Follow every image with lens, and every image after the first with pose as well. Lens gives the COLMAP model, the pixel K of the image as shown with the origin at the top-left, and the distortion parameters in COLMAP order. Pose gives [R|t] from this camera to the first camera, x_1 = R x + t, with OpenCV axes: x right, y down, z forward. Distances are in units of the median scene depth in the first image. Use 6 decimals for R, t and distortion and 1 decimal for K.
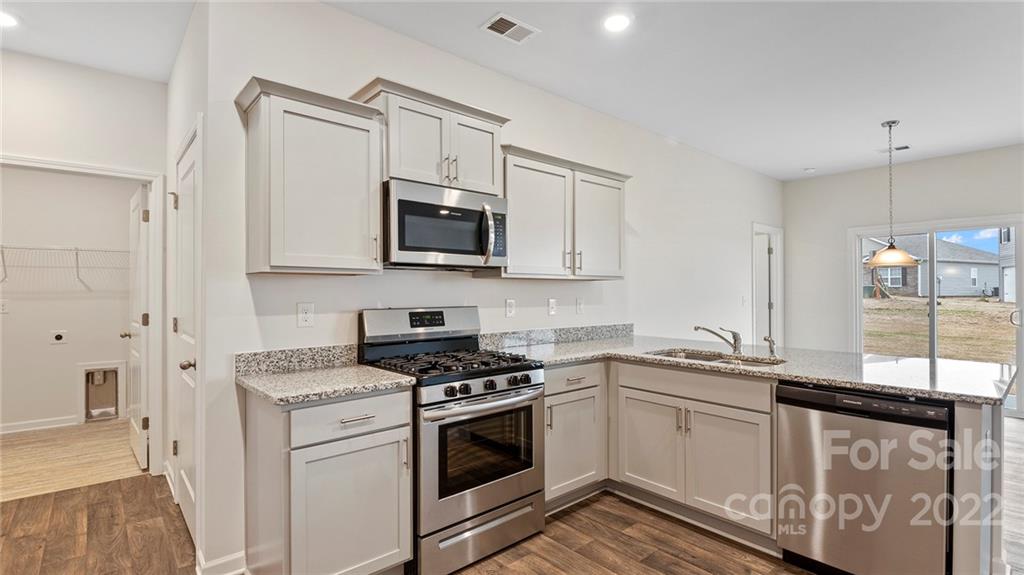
lens RADIAL K [[478.2, 0, 512.0], [0, 478.2, 287.5], [0, 0, 1]] dist [0.002836, -0.010800]
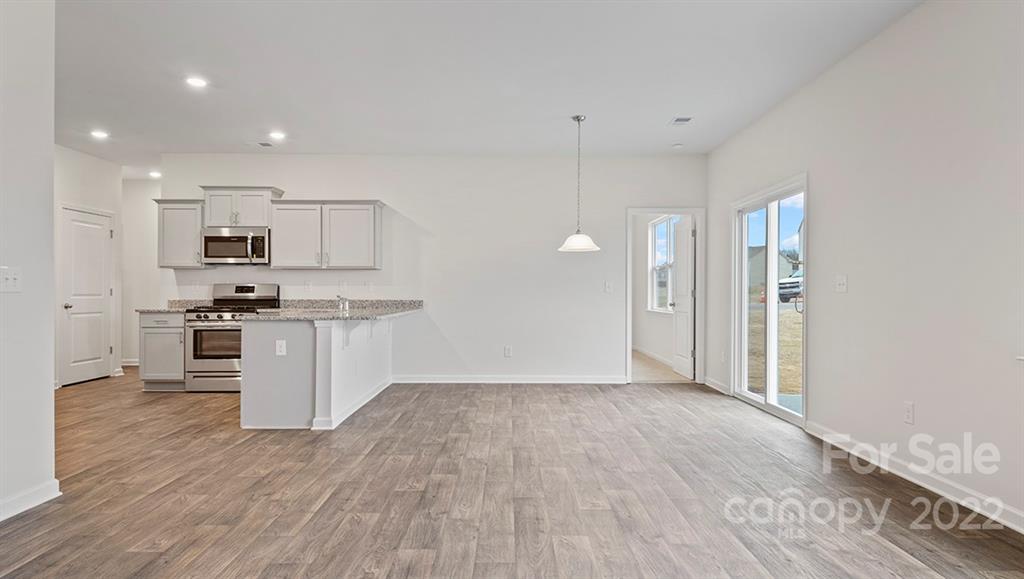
lens RADIAL K [[579.3, 0, 512.0], [0, 579.3, 289.5], [0, 0, 1]] dist [-0.001011, -0.000252]
pose [[0.756360, 0.000449, -0.654155, 2.463677], [0.002949, 0.999987, 0.004095, 0.062288], [0.654149, -0.005027, 0.756349, -0.142751]]
